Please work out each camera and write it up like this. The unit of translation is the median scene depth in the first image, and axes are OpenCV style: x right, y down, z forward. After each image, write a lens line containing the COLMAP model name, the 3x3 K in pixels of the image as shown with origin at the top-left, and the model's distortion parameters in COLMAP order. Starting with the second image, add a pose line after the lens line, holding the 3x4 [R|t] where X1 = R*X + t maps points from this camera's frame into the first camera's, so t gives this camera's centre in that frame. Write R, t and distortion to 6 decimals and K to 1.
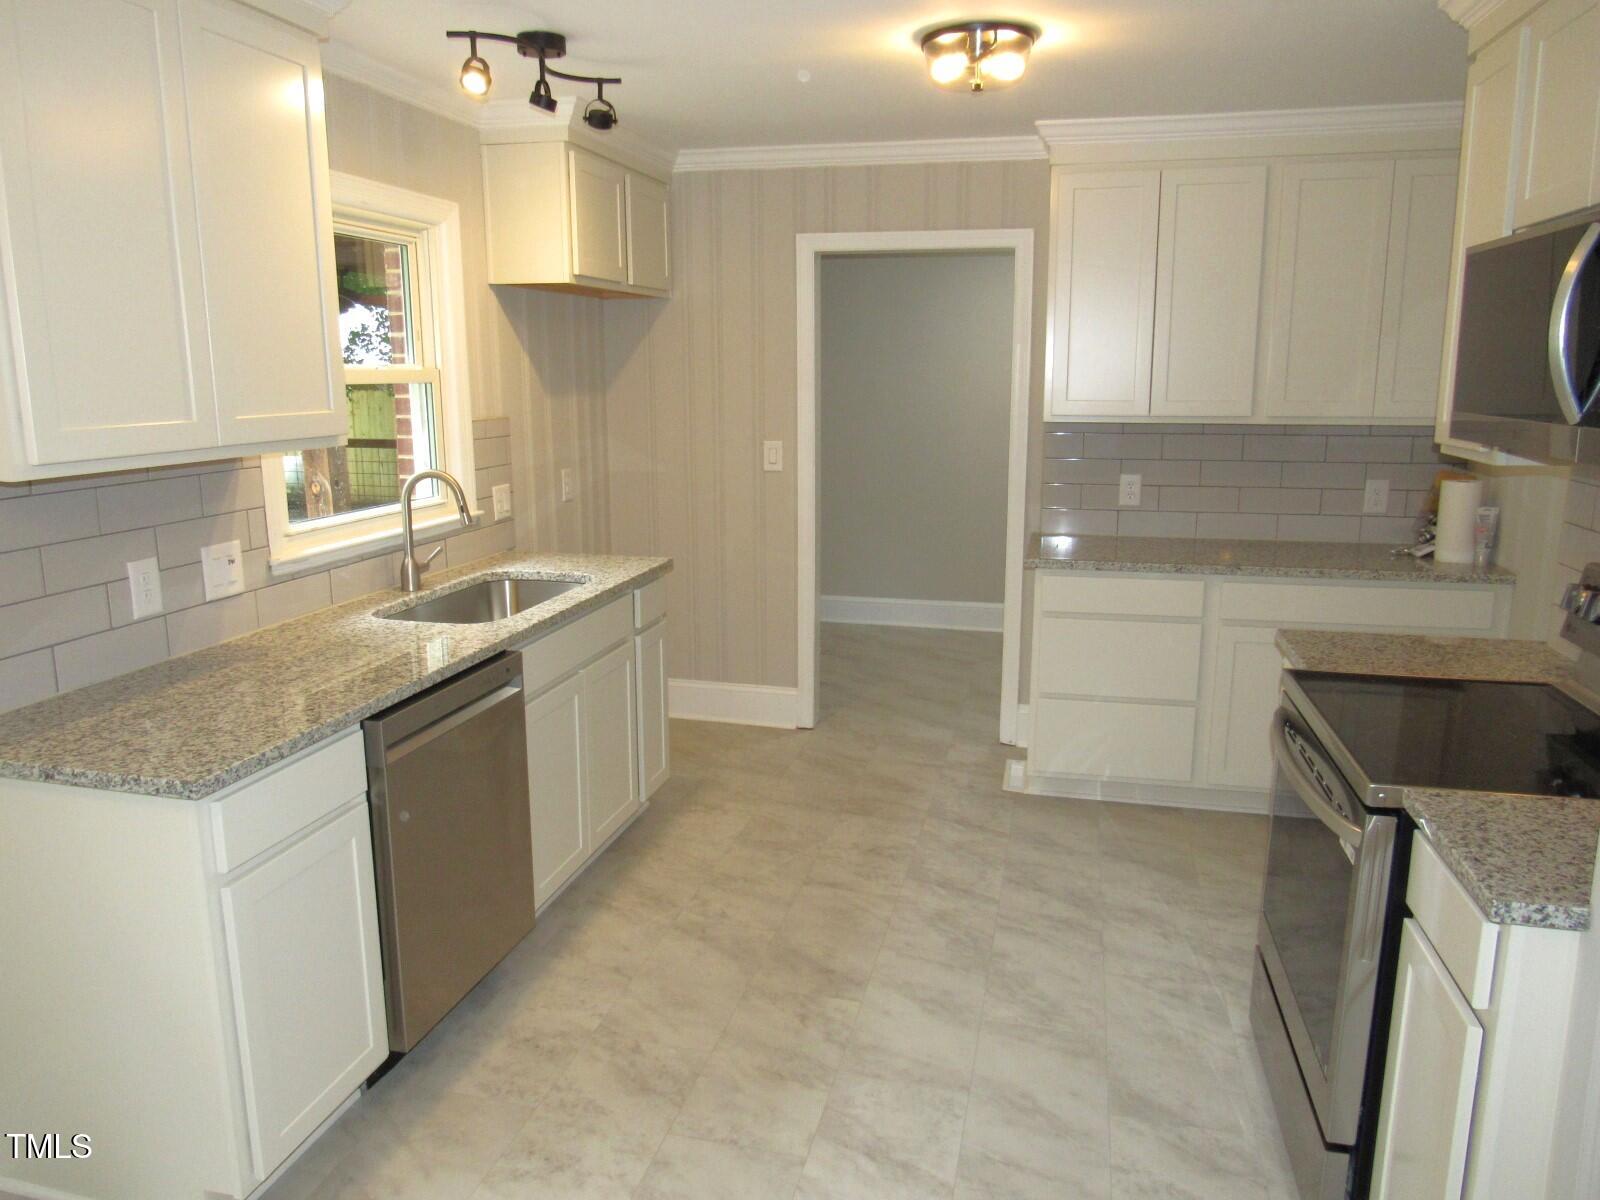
lens RADIAL K [[1129.8, 0, 794.6], [0, 1129.8, 599.6], [0, 0, 1]] dist [-0.050135, 0.031204]
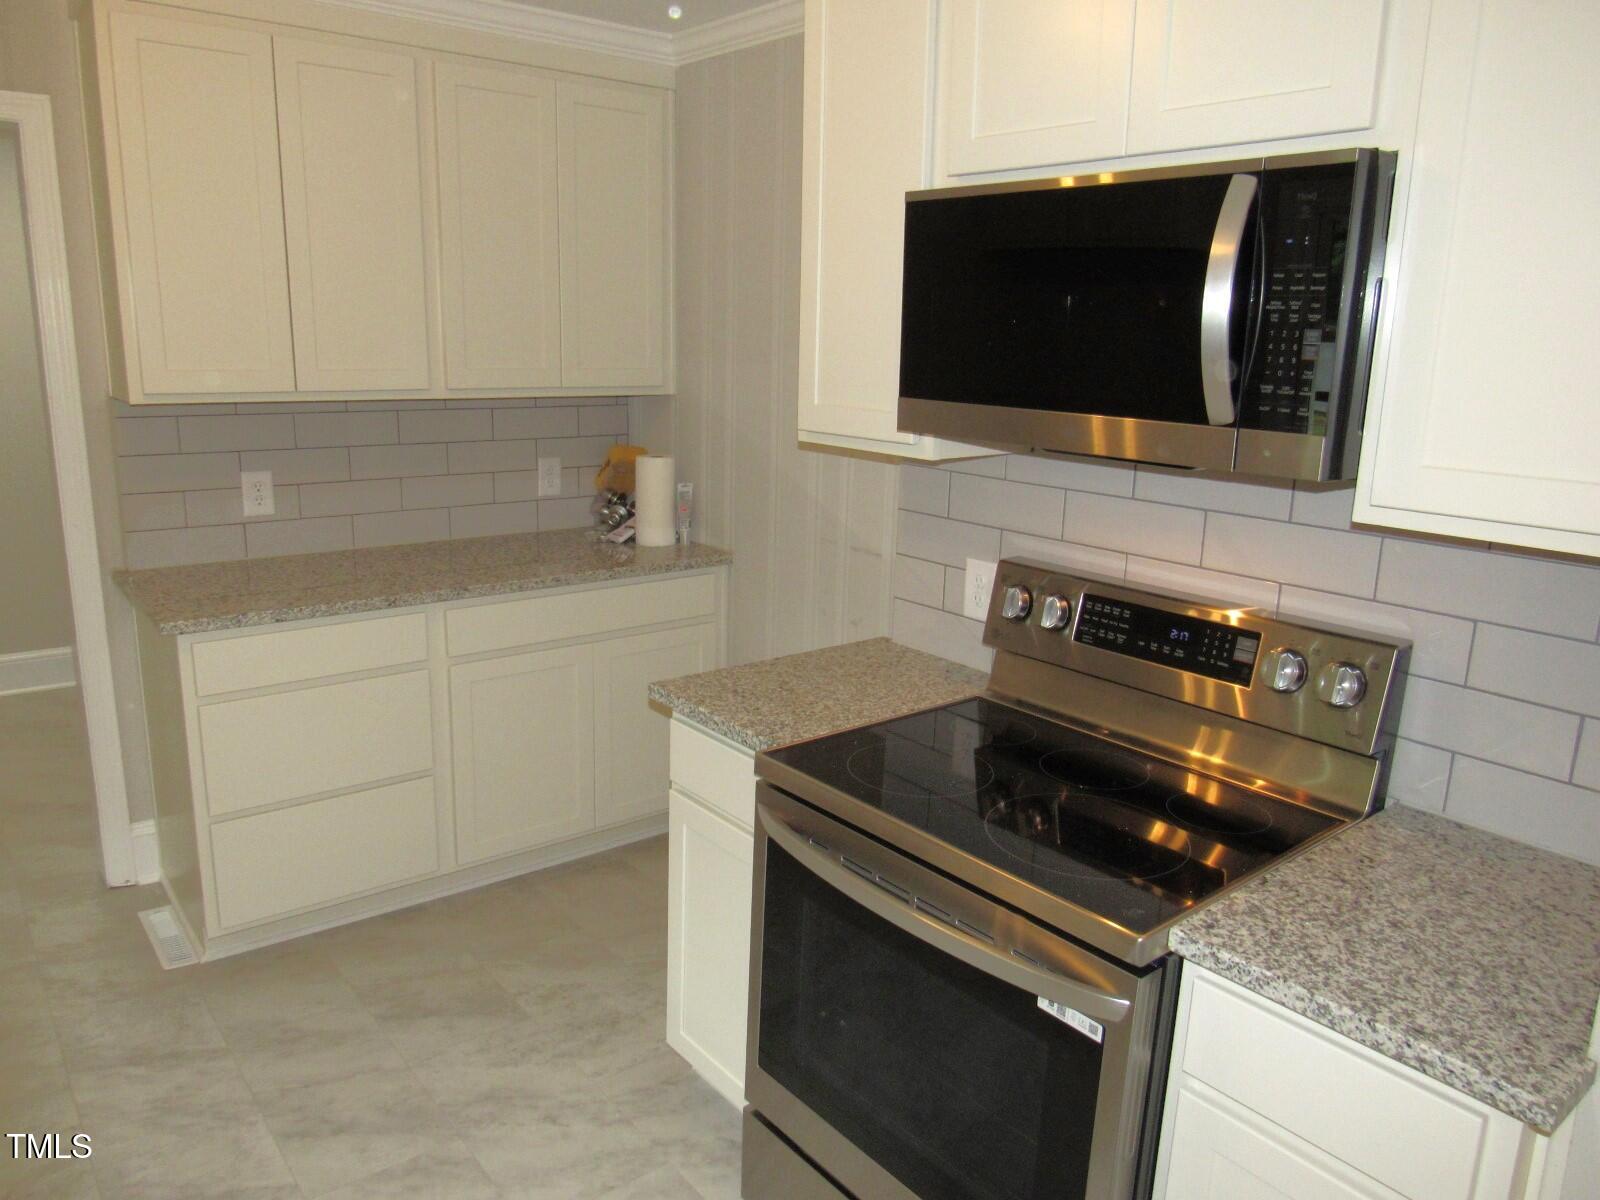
lens RADIAL K [[1129.8, 0, 794.6], [0, 1129.8, 599.6], [0, 0, 1]] dist [-0.050135, 0.031204]
pose [[0.611726, -0.160224, 0.774674, -0.065533], [0.128700, 0.986384, 0.102382, -0.070784], [-0.780530, 0.037071, 0.624018, 0.340938]]
